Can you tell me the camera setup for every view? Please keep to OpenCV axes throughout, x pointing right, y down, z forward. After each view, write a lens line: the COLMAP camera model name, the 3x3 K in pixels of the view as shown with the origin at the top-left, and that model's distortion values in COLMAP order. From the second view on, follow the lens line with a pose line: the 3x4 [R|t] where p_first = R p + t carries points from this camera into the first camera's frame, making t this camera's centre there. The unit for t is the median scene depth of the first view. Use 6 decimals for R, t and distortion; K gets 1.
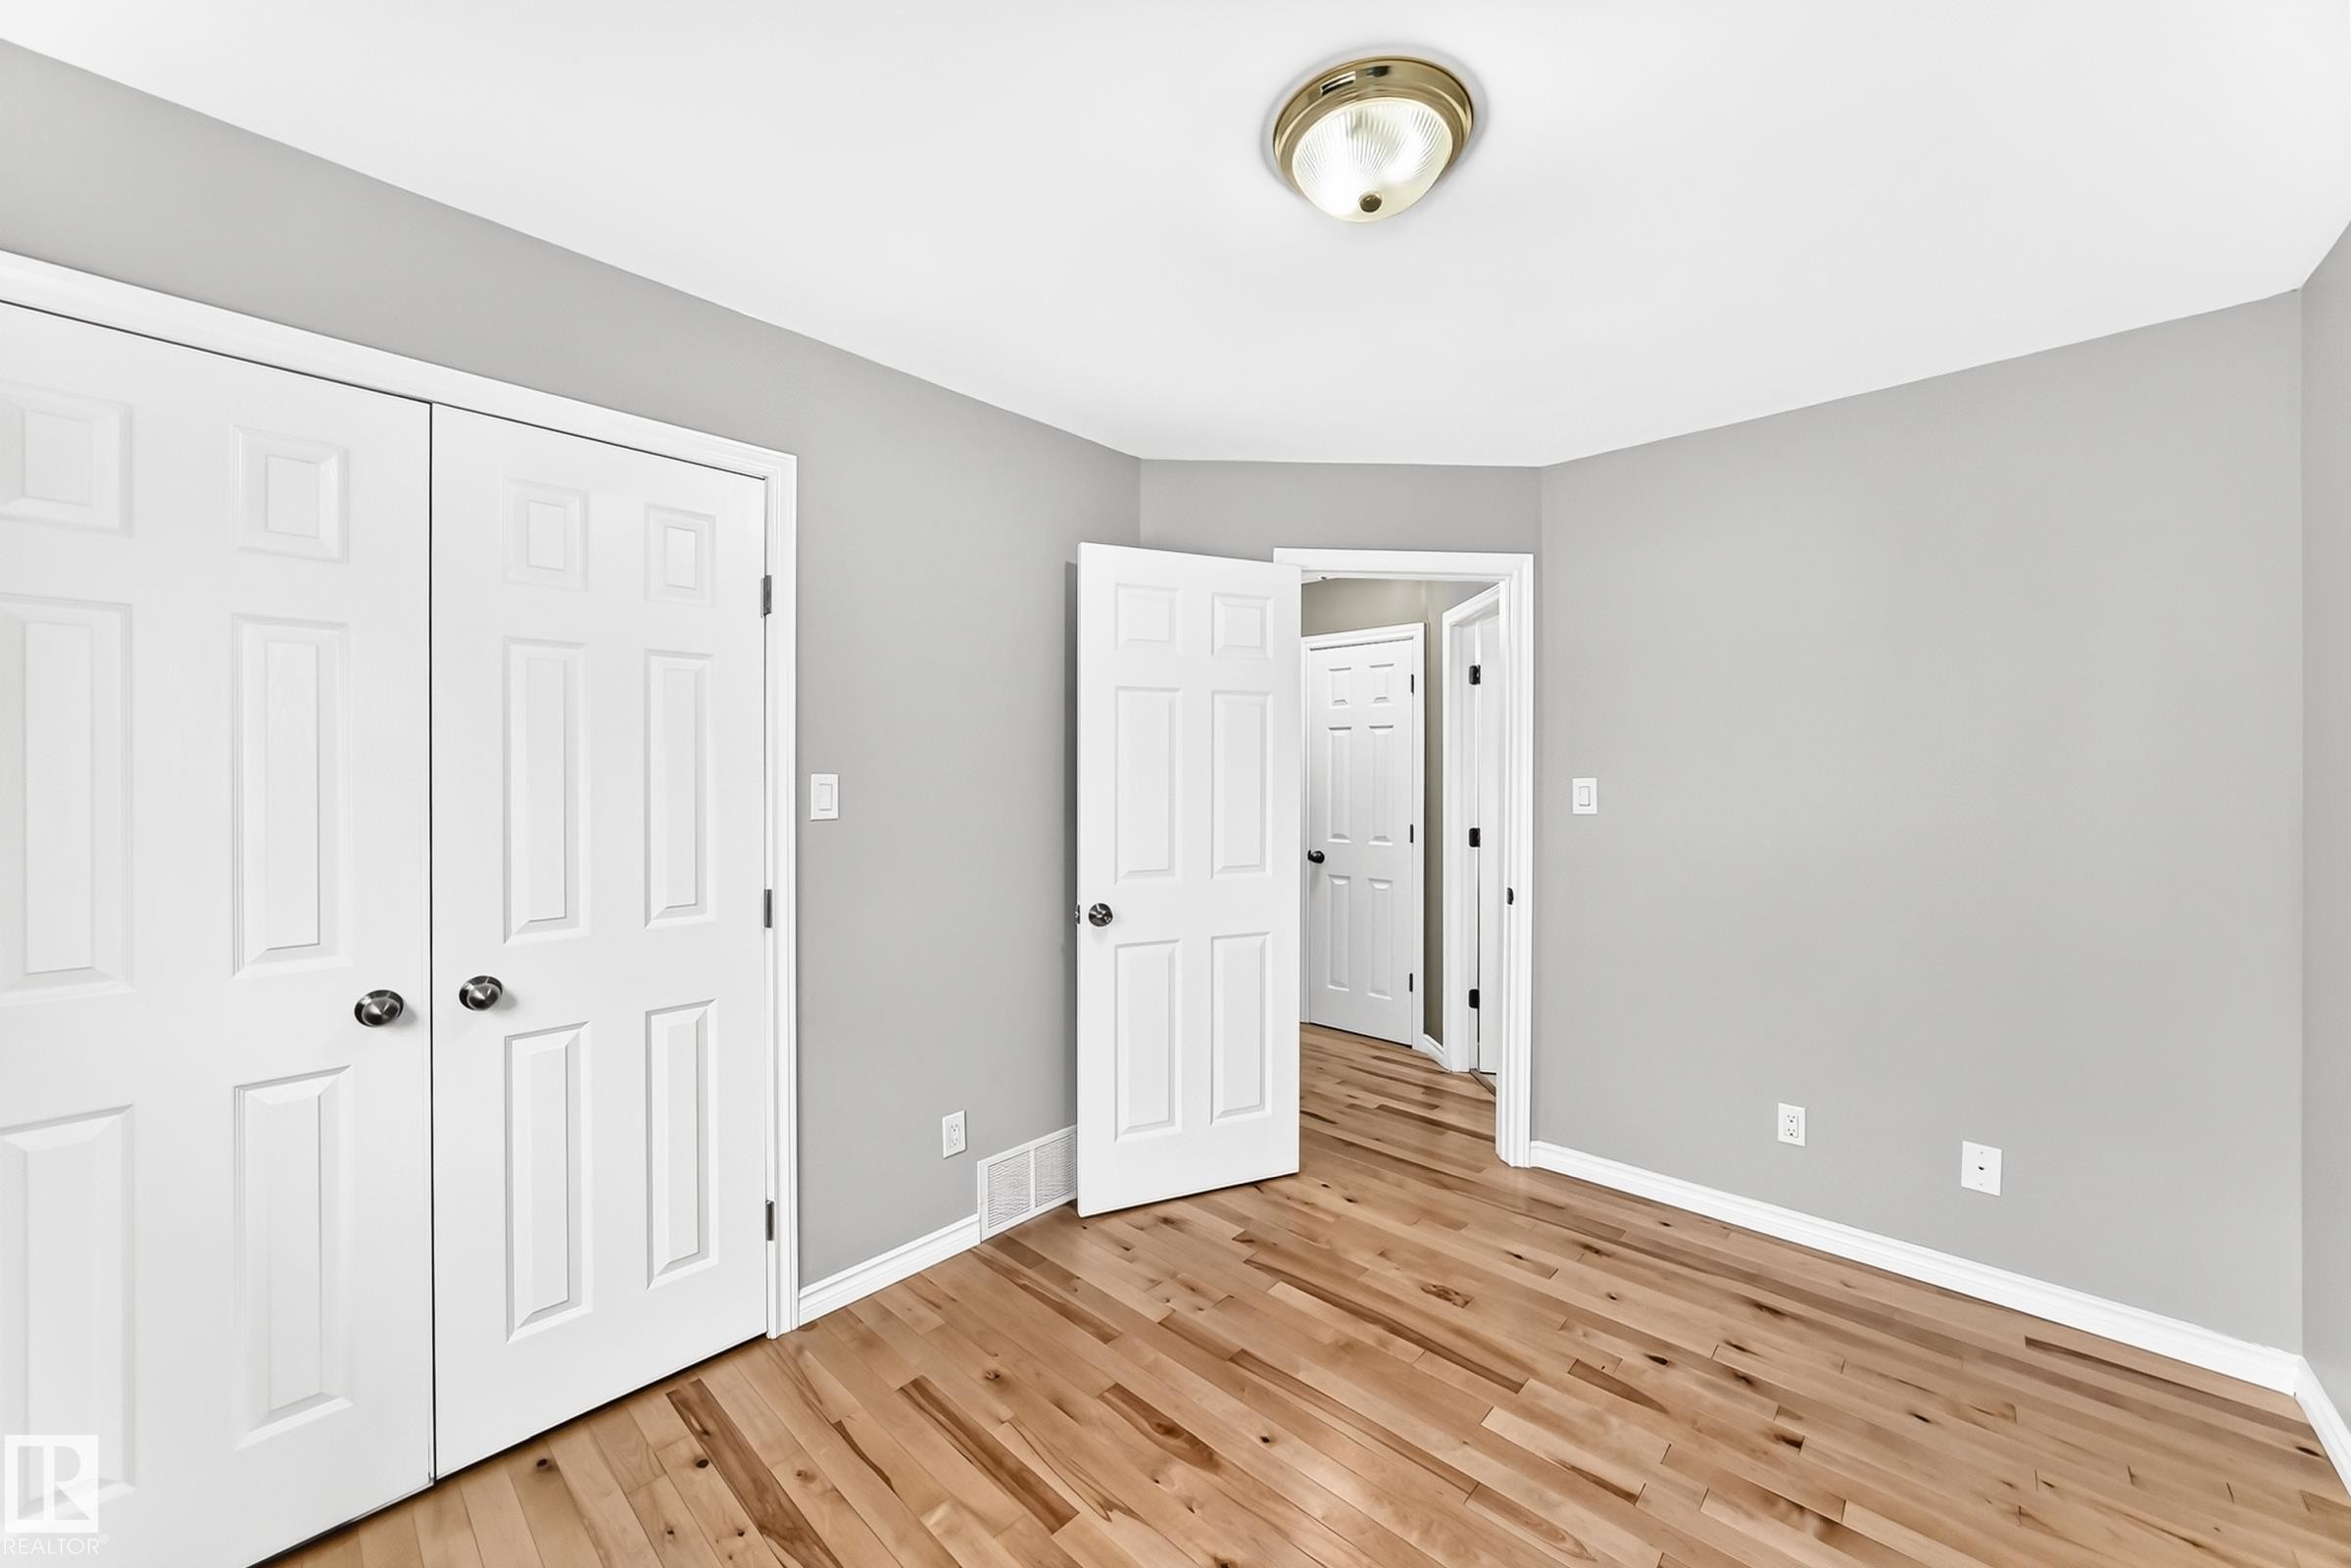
lens RADIAL K [[863.6, 0, 1183.0], [0, 863.6, 775.3], [0, 0, 1]] dist [-0.024904, 0.005181]
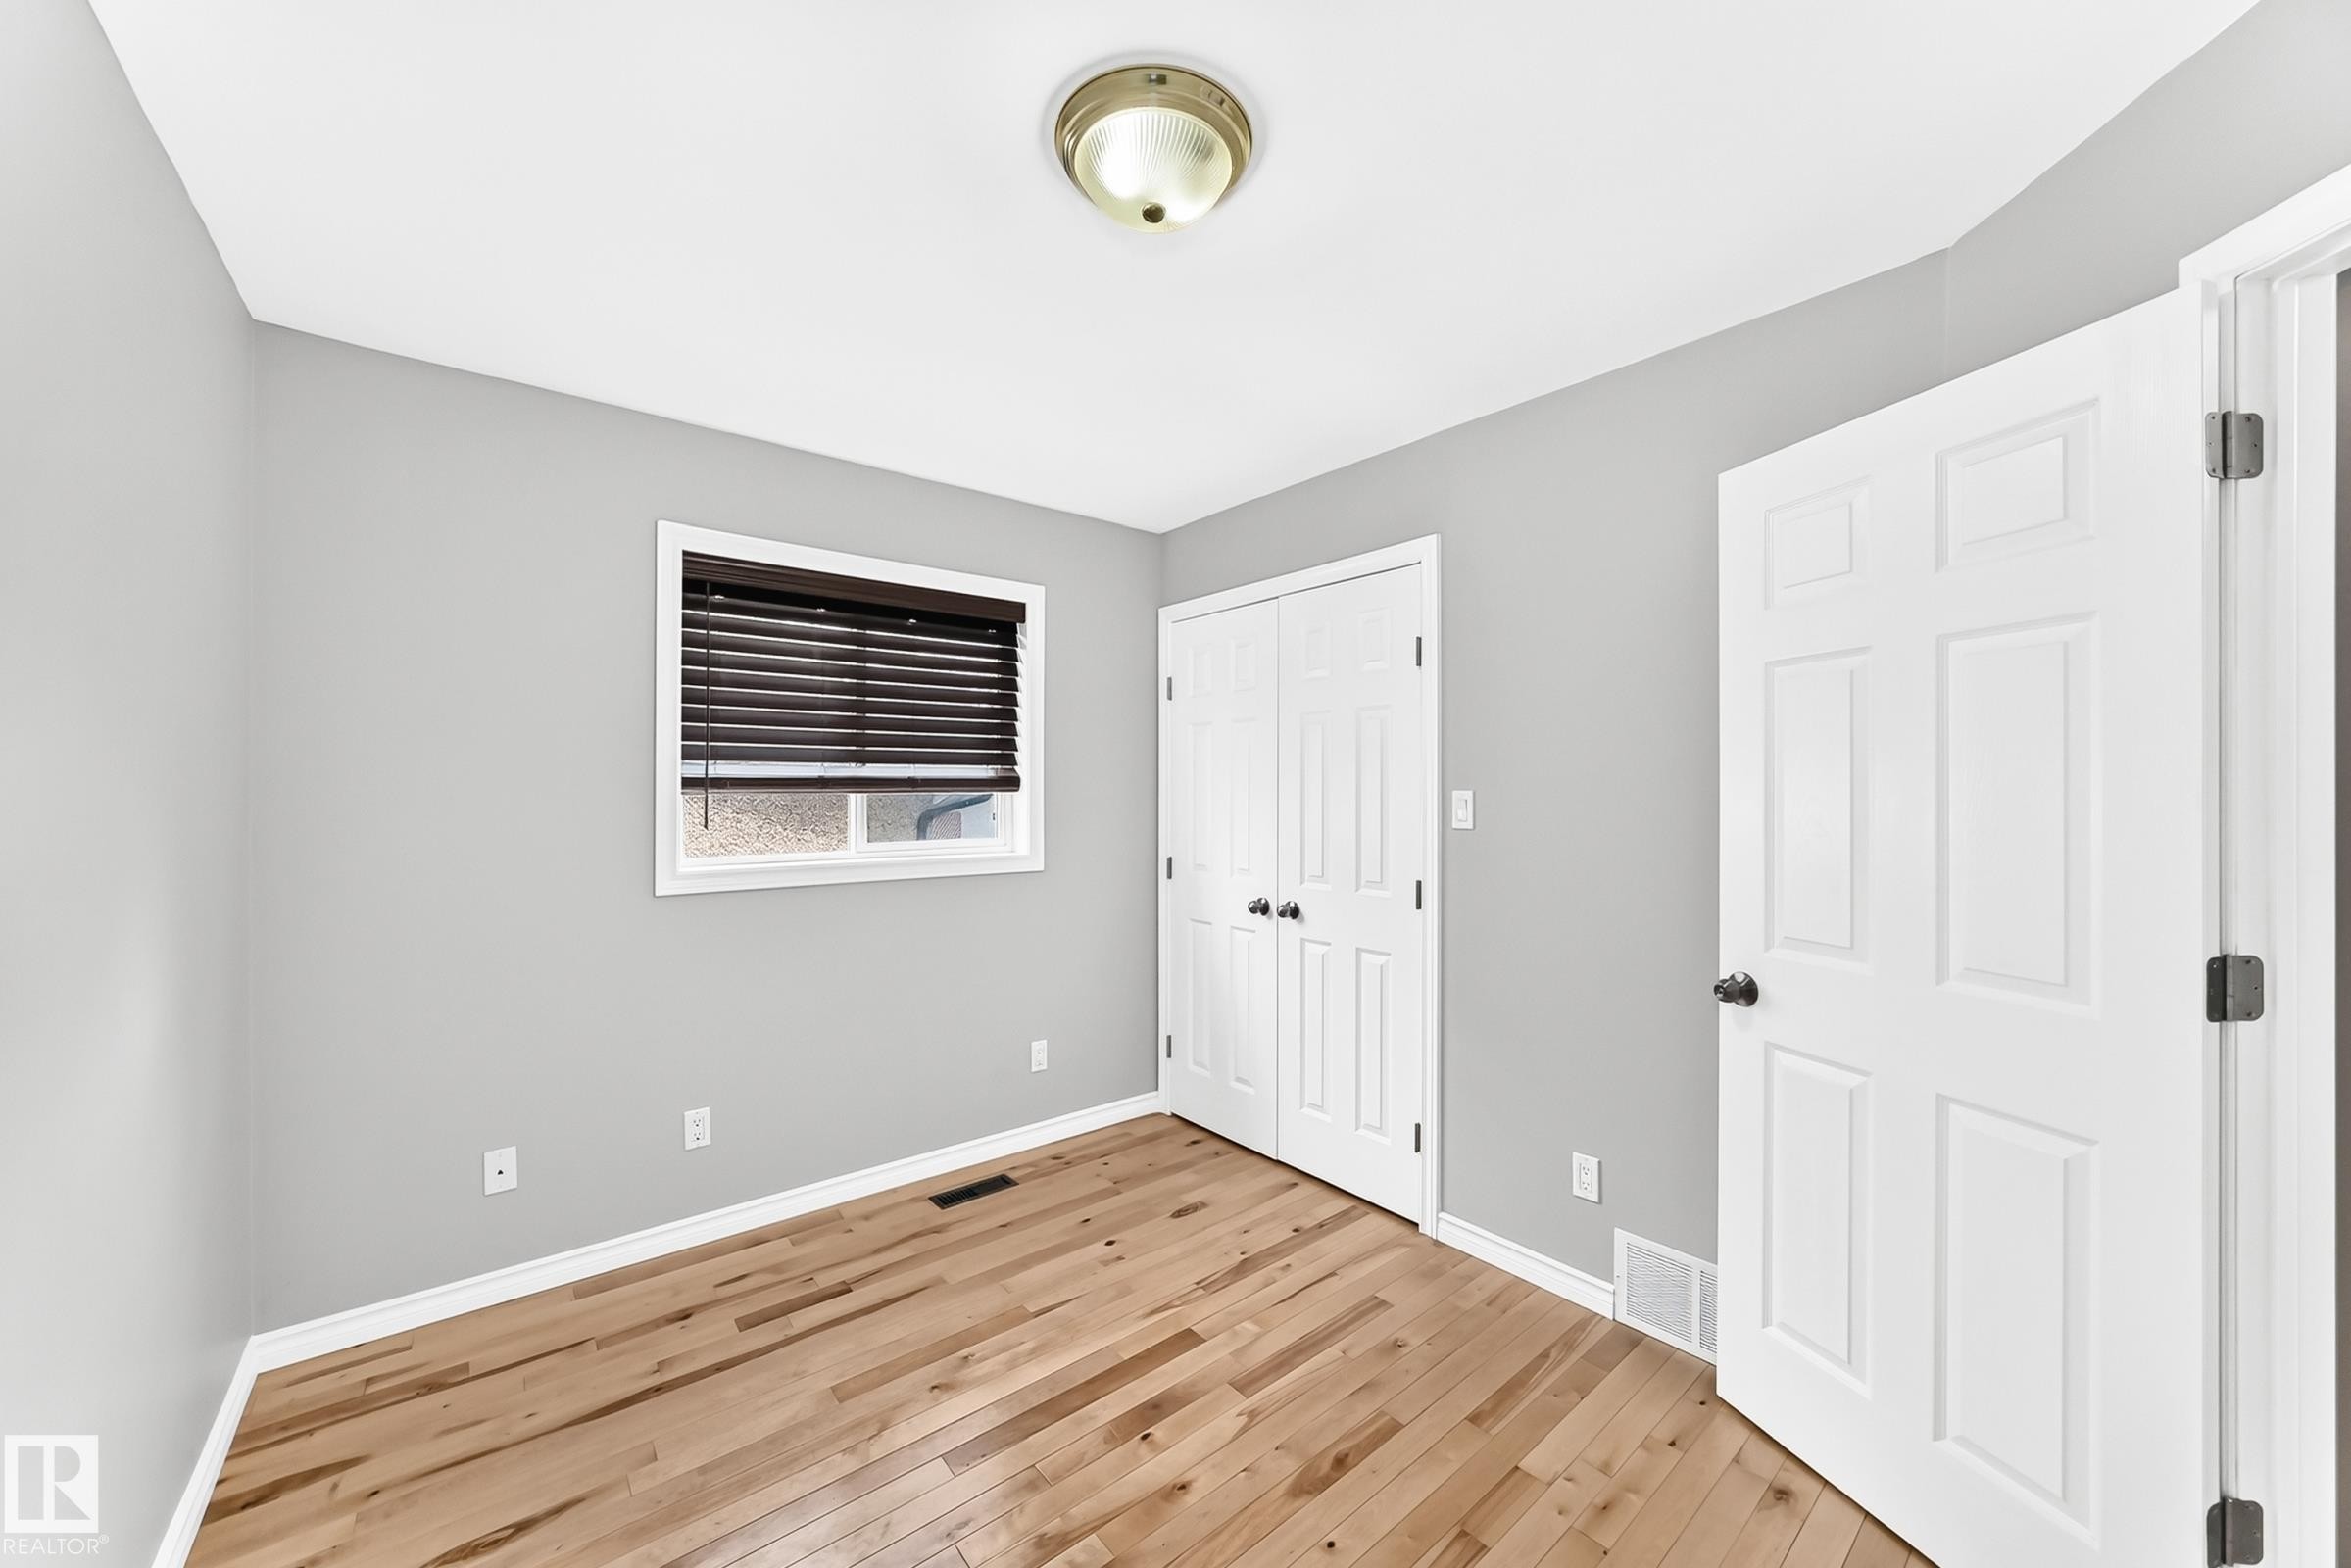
lens RADIAL K [[863.6, 0, 1186.9], [0, 863.6, 789.3], [0, 0, 1]] dist [-0.024904, 0.005181]
pose [[-0.134985, 0.000447, -0.990848, 0.854361], [0.001162, 0.999999, 0.000293, -0.004099], [0.990847, -0.001111, -0.134985, 0.838766]]
